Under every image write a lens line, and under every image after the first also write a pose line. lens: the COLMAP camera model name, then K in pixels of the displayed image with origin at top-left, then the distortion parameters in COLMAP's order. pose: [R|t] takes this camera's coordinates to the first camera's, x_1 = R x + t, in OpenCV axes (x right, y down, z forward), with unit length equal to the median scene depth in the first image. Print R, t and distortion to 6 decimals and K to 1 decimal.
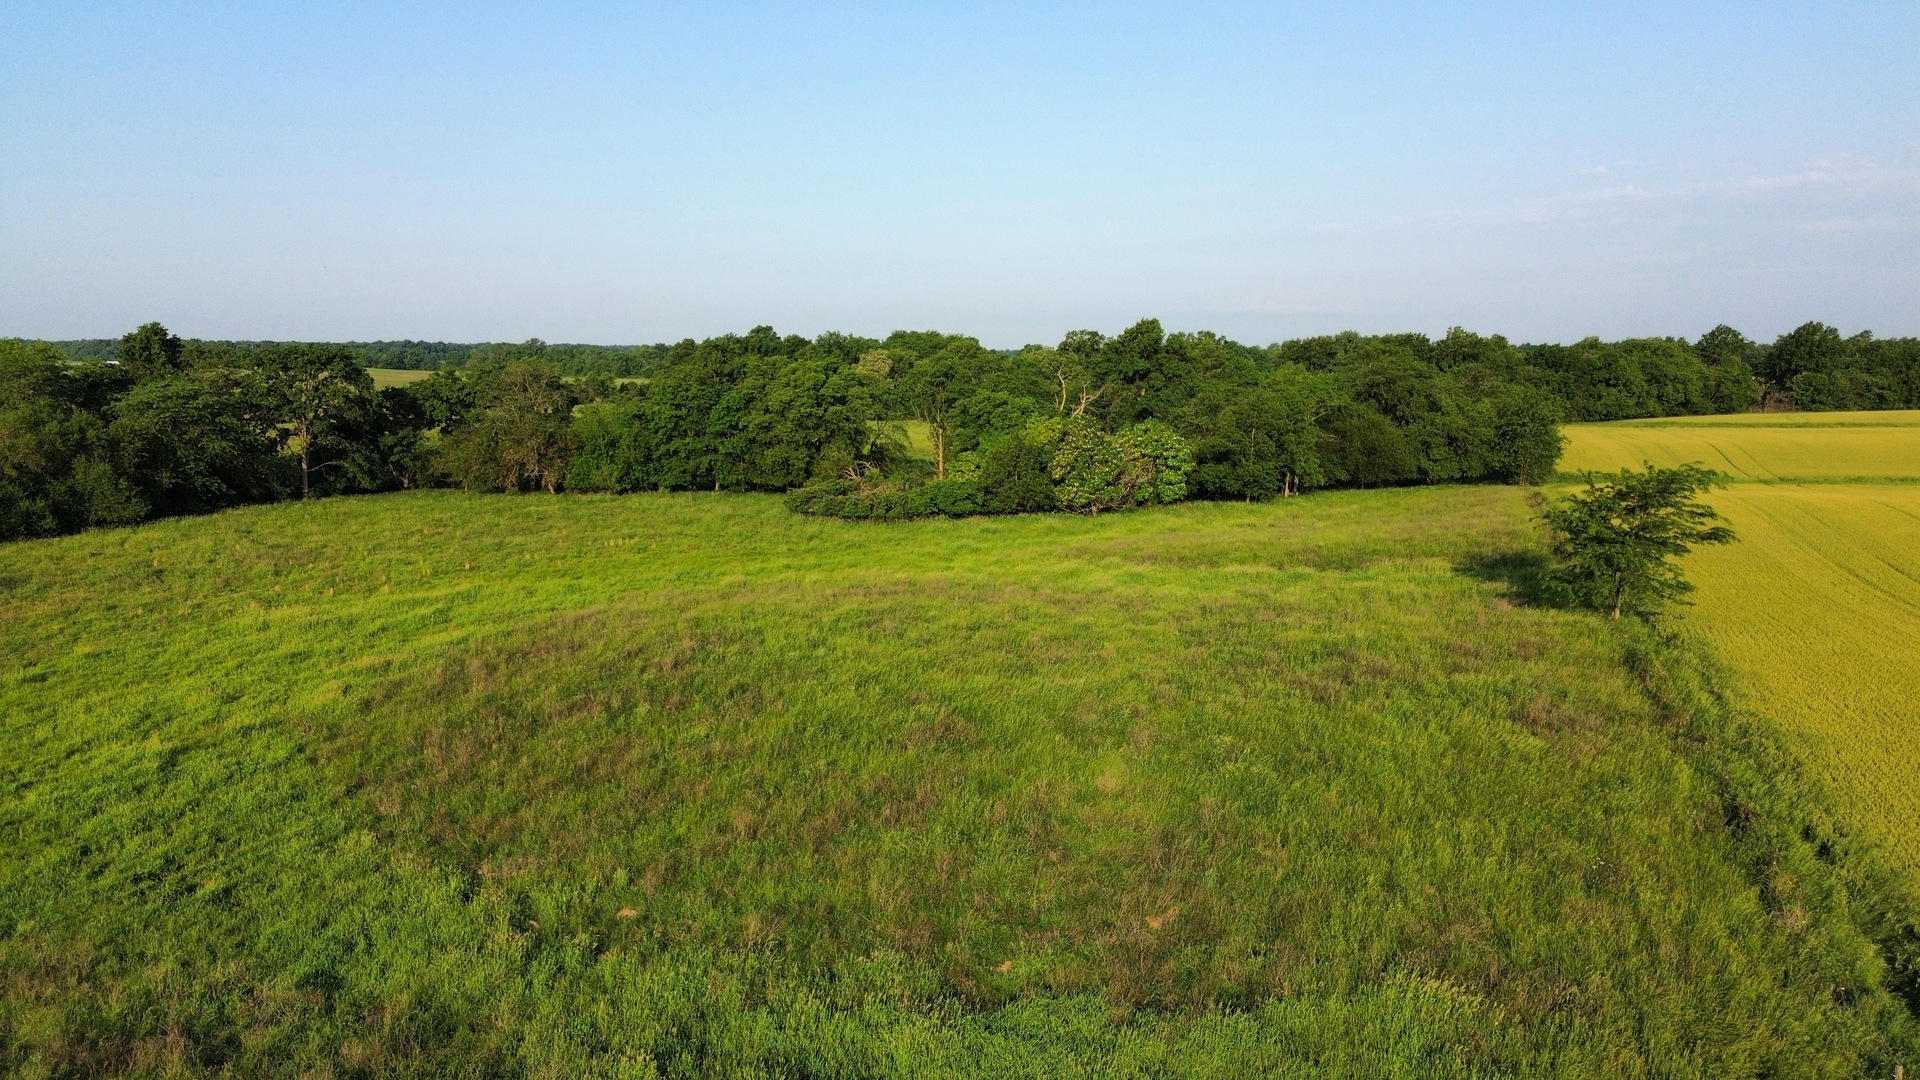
lens RADIAL K [[1364.8, 0, 954.6], [0, 1364.8, 546.3], [0, 0, 1]] dist [0.070839, -0.066303]
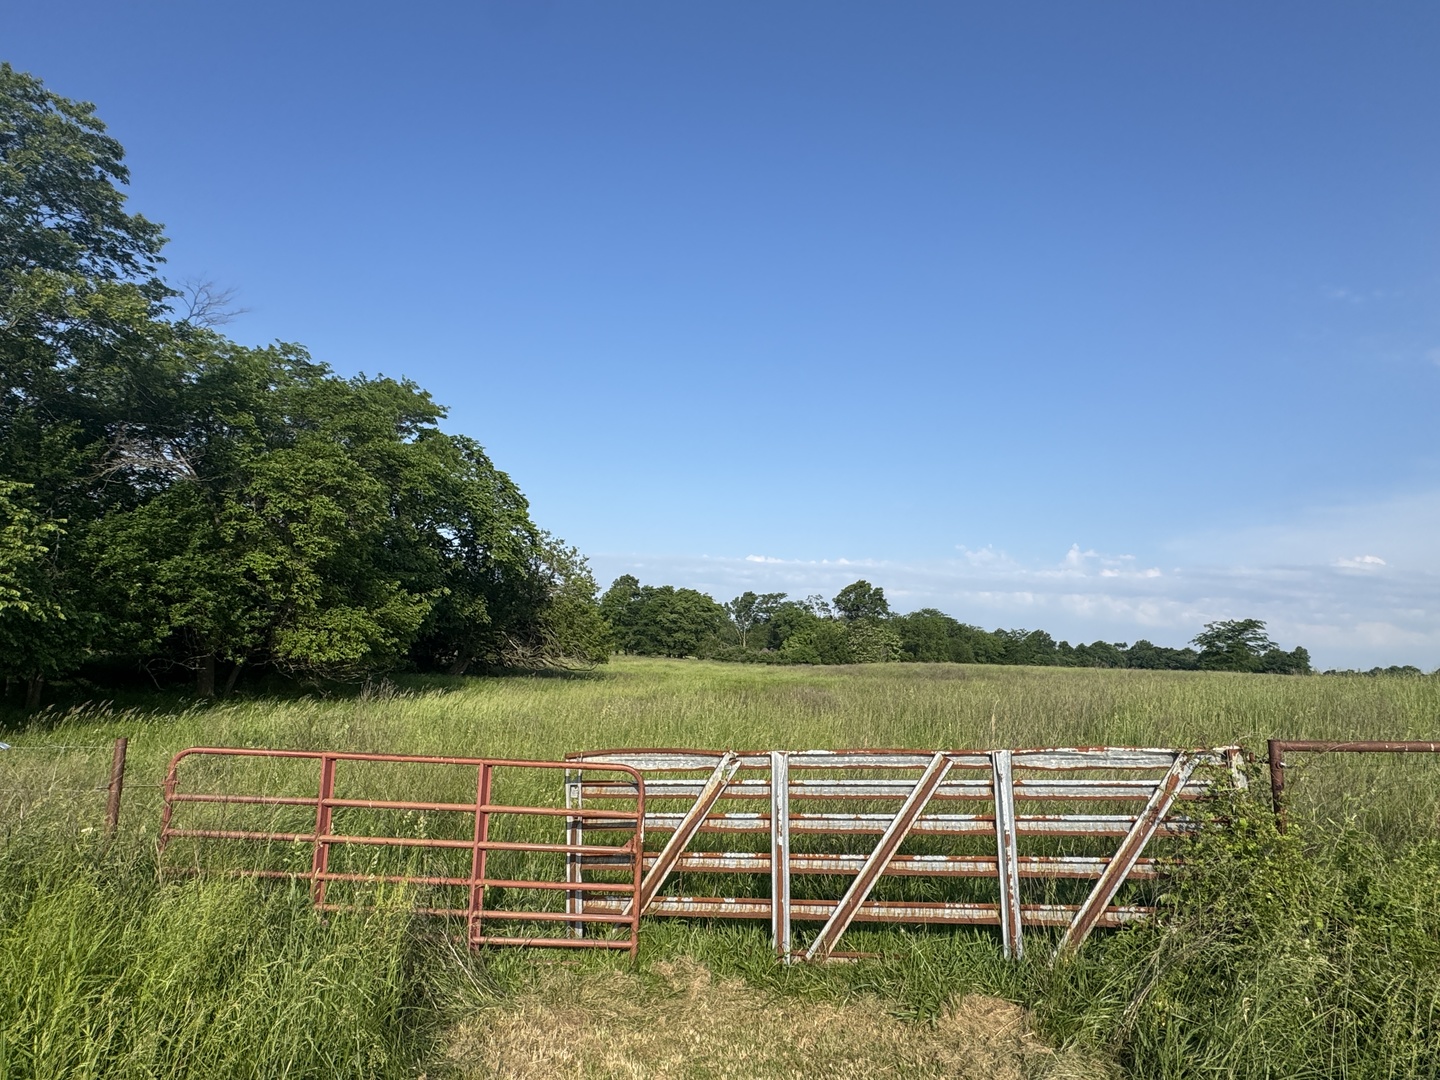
lens RADIAL K [[855.9, 0, 723.2], [0, 855.9, 544.9], [0, 0, 1]] dist [-0.004217, 0.000370]
pose [[0.957838, 0.088361, 0.273384, -0.392097], [-0.015203, 0.965787, -0.258889, 0.108536], [-0.286906, 0.243817, 0.926411, -0.105030]]
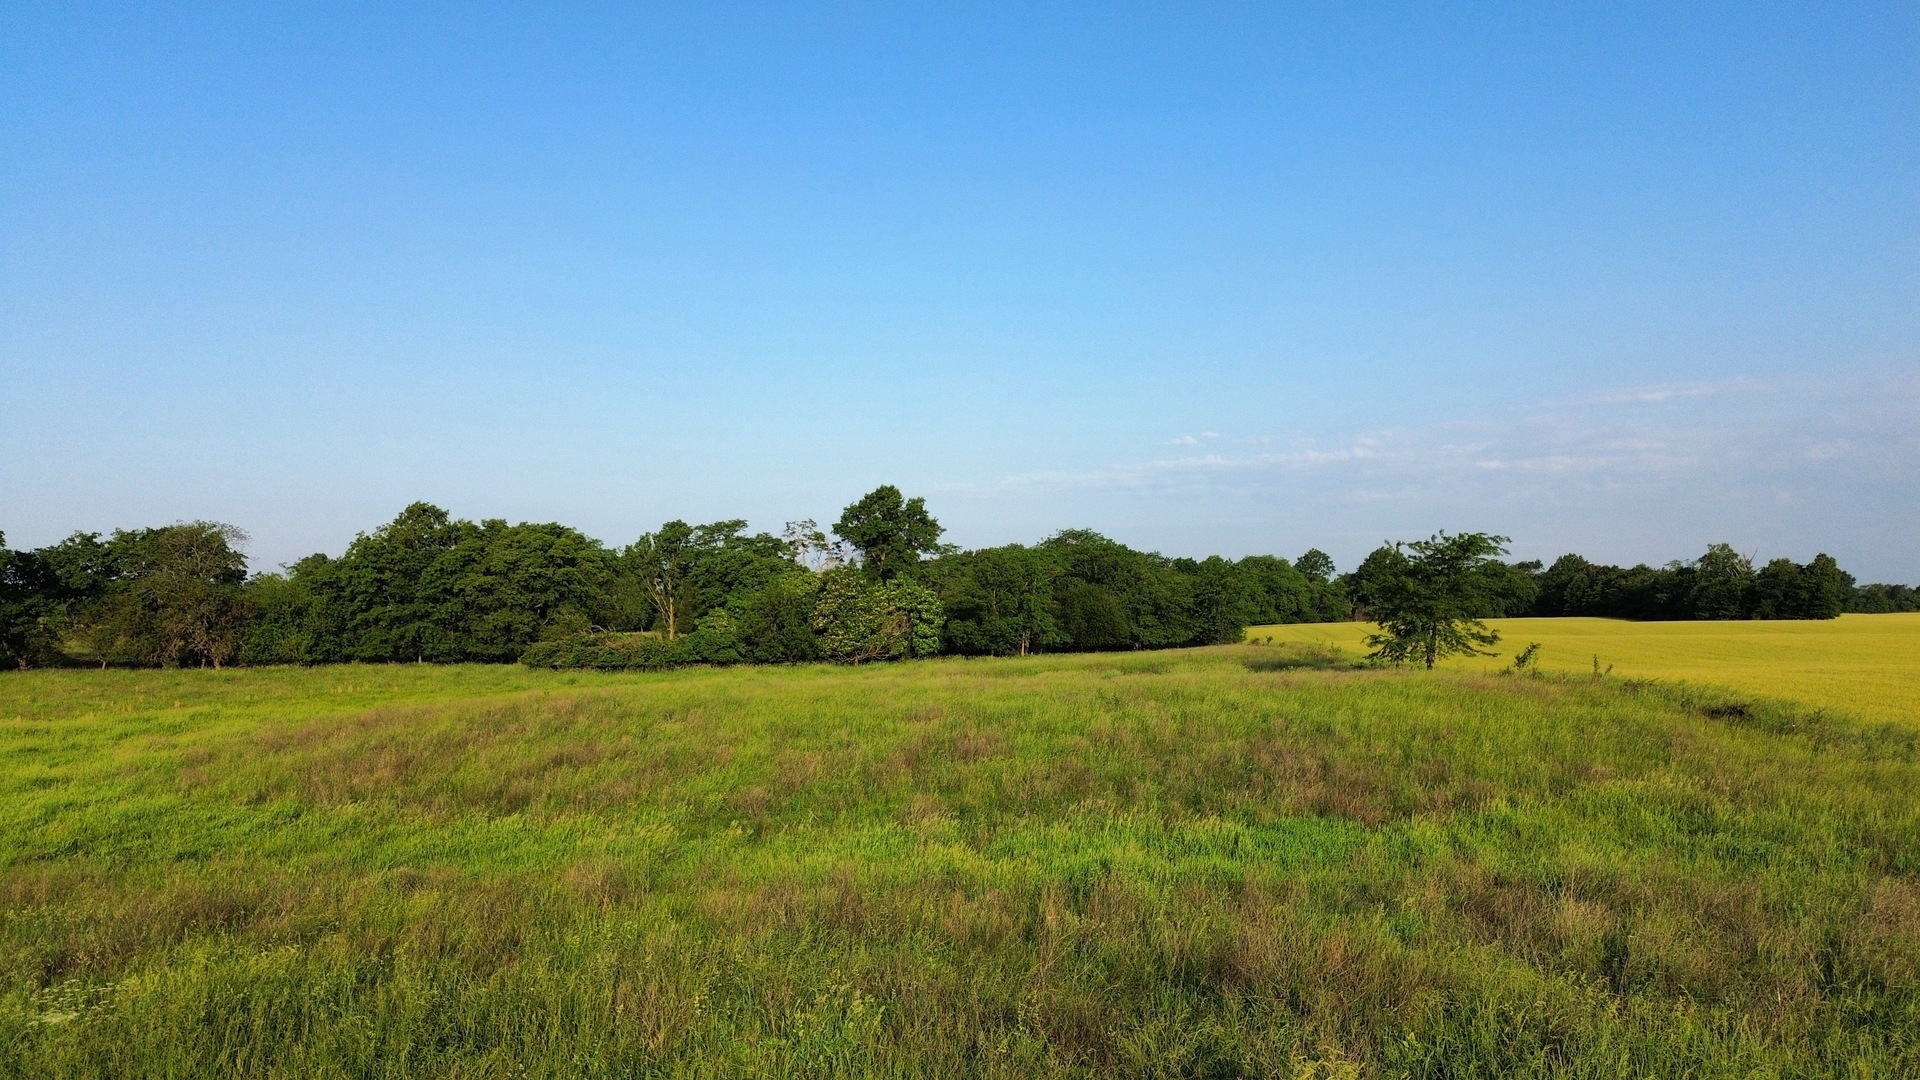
lens RADIAL K [[1364.8, 0, 958.0], [0, 1364.8, 550.5], [0, 0, 1]] dist [0.070839, -0.066303]
pose [[0.961840, 0.008099, 0.273491, -0.085148], [0.041448, 0.983714, -0.174899, 0.062090], [-0.270454, 0.179561, 0.945840, 0.027558]]
